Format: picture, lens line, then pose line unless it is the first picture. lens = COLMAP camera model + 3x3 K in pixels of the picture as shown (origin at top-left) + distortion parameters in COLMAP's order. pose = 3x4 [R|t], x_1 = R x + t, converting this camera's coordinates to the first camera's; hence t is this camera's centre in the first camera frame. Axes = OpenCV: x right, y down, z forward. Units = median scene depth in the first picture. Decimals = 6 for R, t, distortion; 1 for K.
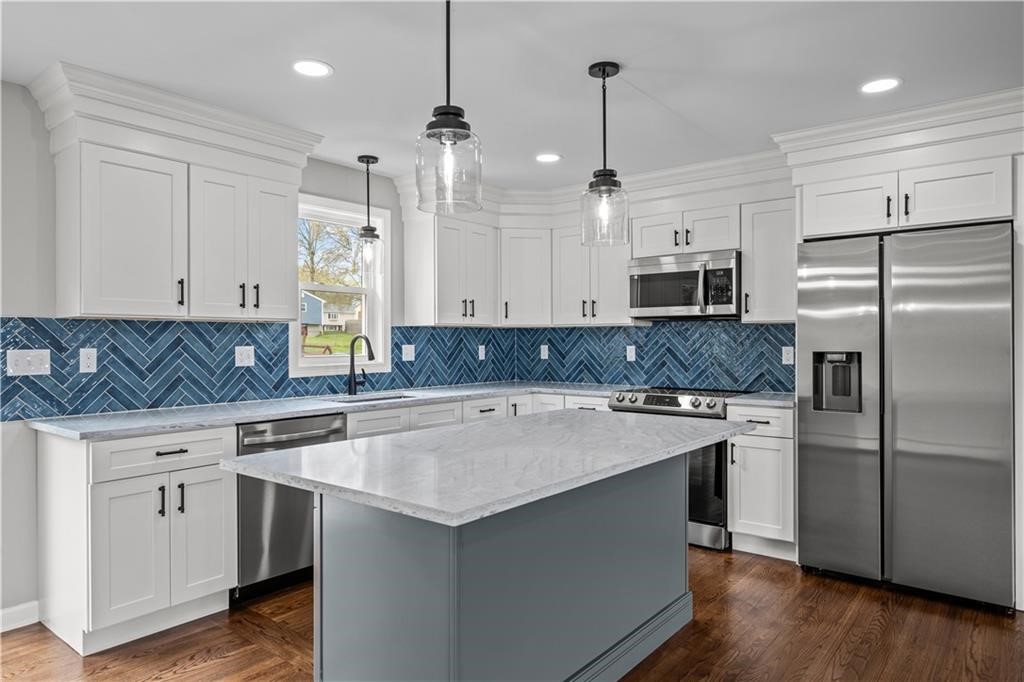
lens RADIAL K [[648.4, 0, 504.0], [0, 648.4, 338.3], [0, 0, 1]] dist [0.000099, 0.000193]
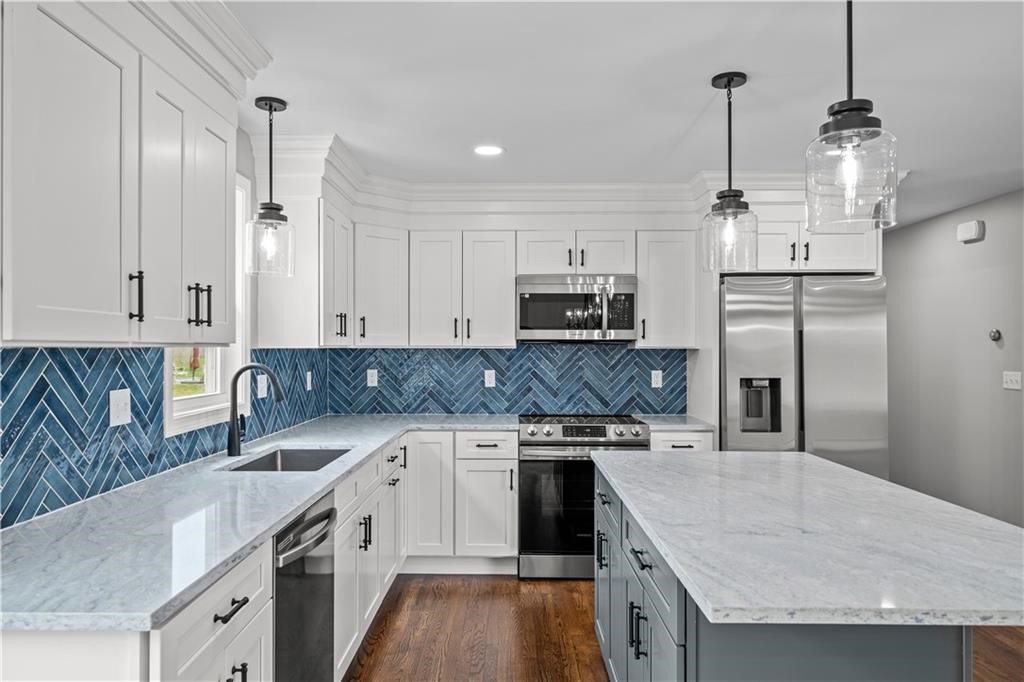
lens RADIAL K [[687.5, 0, 499.3], [0, 687.5, 339.2], [0, 0, 1]] dist [0.003561, 0.002116]
pose [[0.787837, 0.011504, 0.615777, -0.440307], [-0.005407, 0.999916, -0.011763, -0.023051], [-0.615860, 0.005938, 0.787833, 0.277286]]
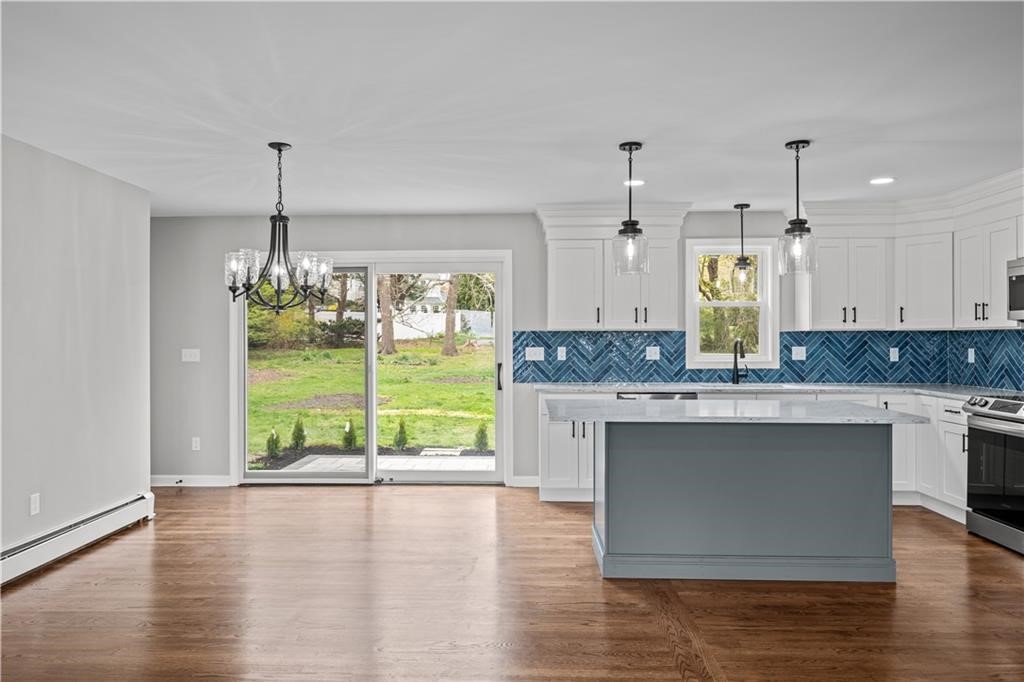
lens RADIAL K [[687.5, 0, 499.3], [0, 687.5, 339.2], [0, 0, 1]] dist [0.003561, 0.002116]
pose [[0.598140, 0.001613, -0.801390, 0.590397], [0.001395, 0.999994, 0.003053, -0.009290], [0.801390, -0.002944, 0.598135, -0.225138]]
